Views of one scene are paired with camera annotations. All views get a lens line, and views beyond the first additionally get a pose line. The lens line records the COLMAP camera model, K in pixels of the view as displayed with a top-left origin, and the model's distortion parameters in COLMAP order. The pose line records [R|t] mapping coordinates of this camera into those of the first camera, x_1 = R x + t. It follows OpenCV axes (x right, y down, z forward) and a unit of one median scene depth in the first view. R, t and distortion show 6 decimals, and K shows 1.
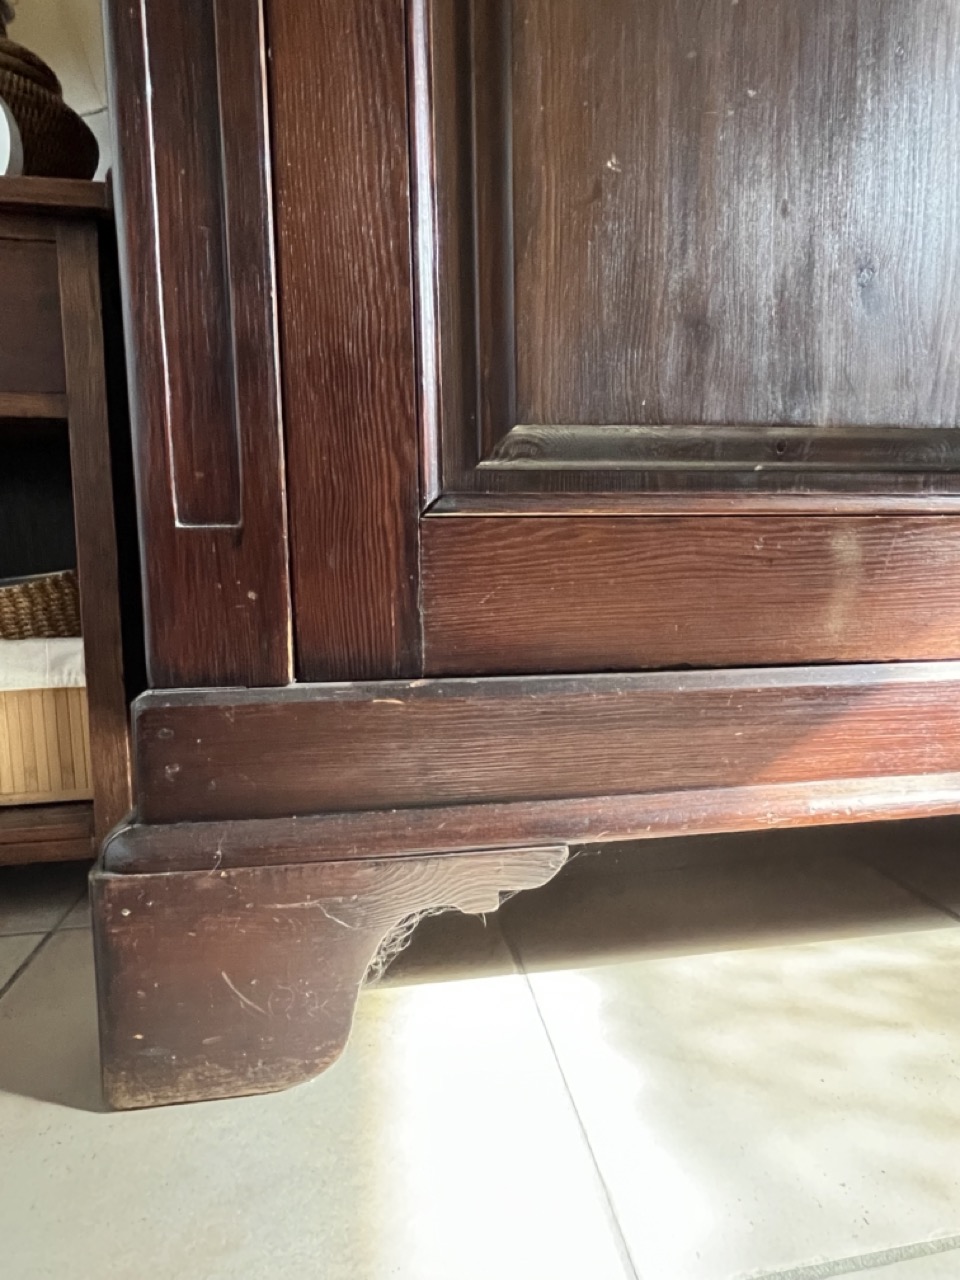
lens RADIAL K [[707.9, 0, 488.6], [0, 707.9, 628.9], [0, 0, 1]] dist [-0.006121, 0.001022]
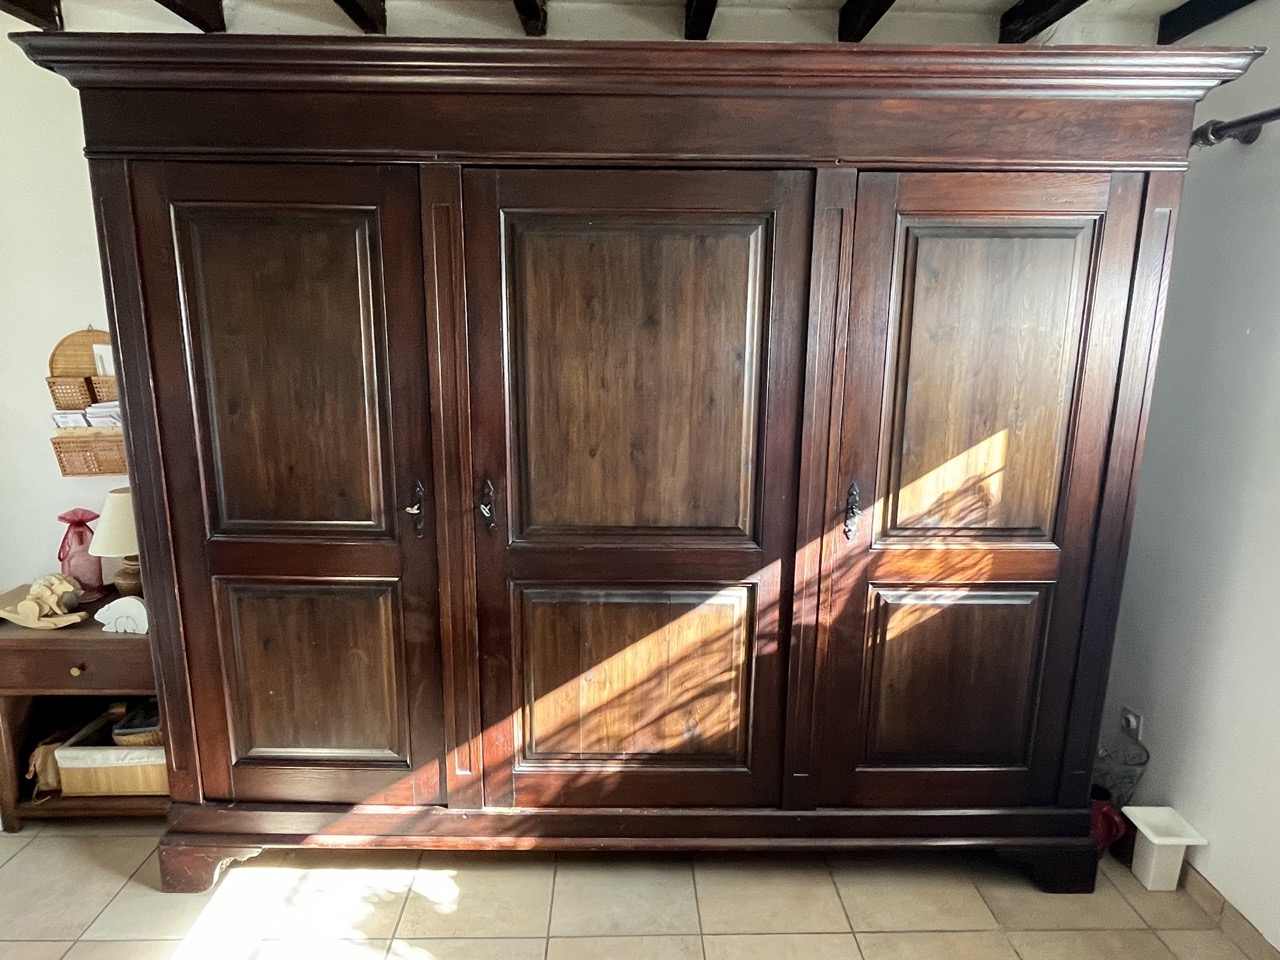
lens RADIAL K [[752.0, 0, 636.2], [0, 752.0, 476.0], [0, 0, 1]] dist [-0.008413, 0.003211]
pose [[0.989501, 0.053770, -0.134149, 2.713077], [-0.040867, 0.994431, 0.097148, -2.348051], [0.138626, -0.090646, 0.986188, -2.817621]]
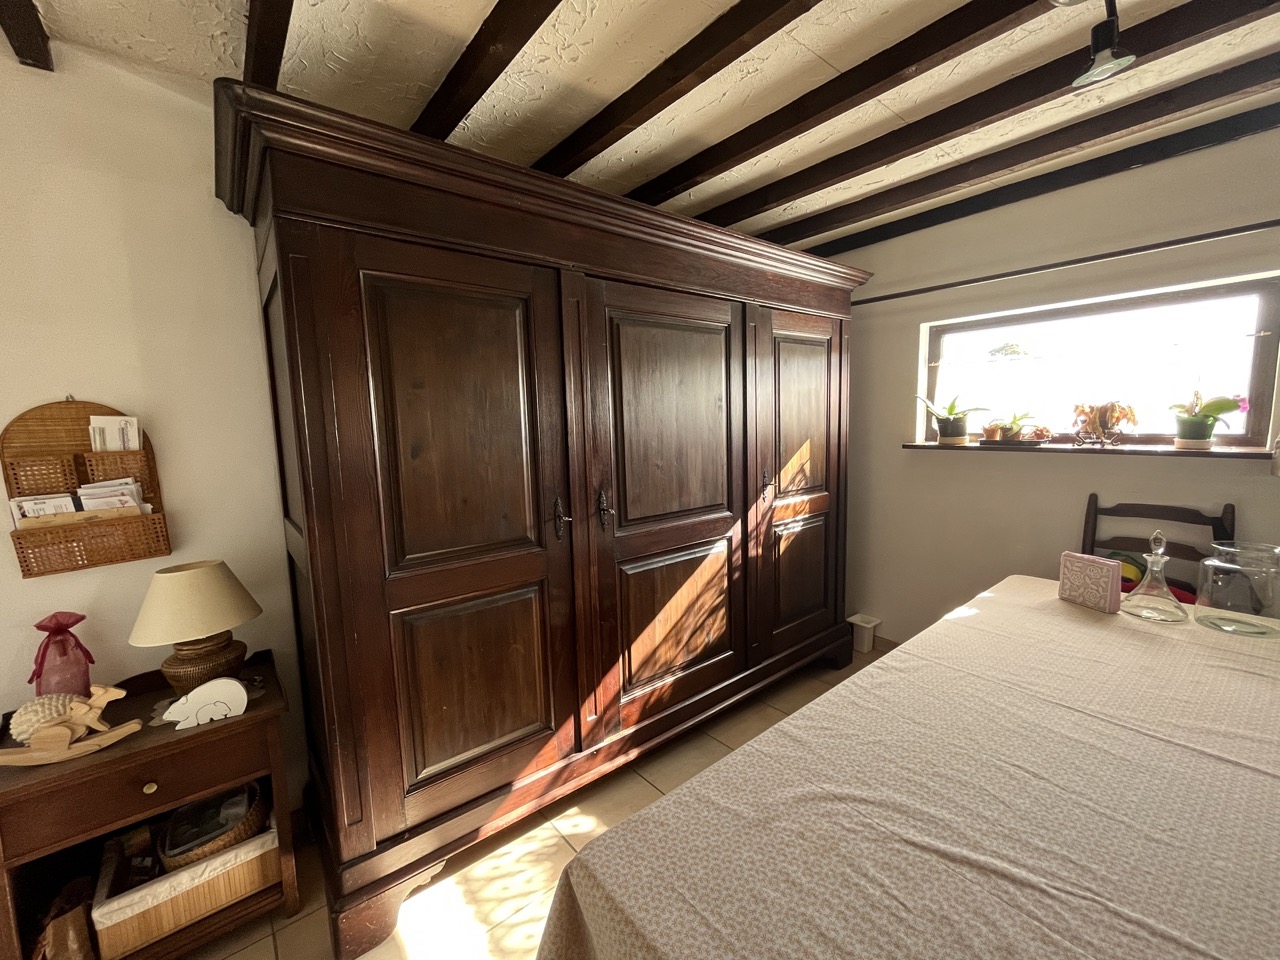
lens RADIAL K [[517.9, 0, 638.2], [0, 517.9, 478.9], [0, 0, 1]] dist [-0.006887, 0.000938]
pose [[0.865812, -0.064960, 0.496134, -0.294762], [0.074016, 0.997256, 0.001406, -1.989026], [-0.494864, 0.035505, 0.868245, -2.516473]]
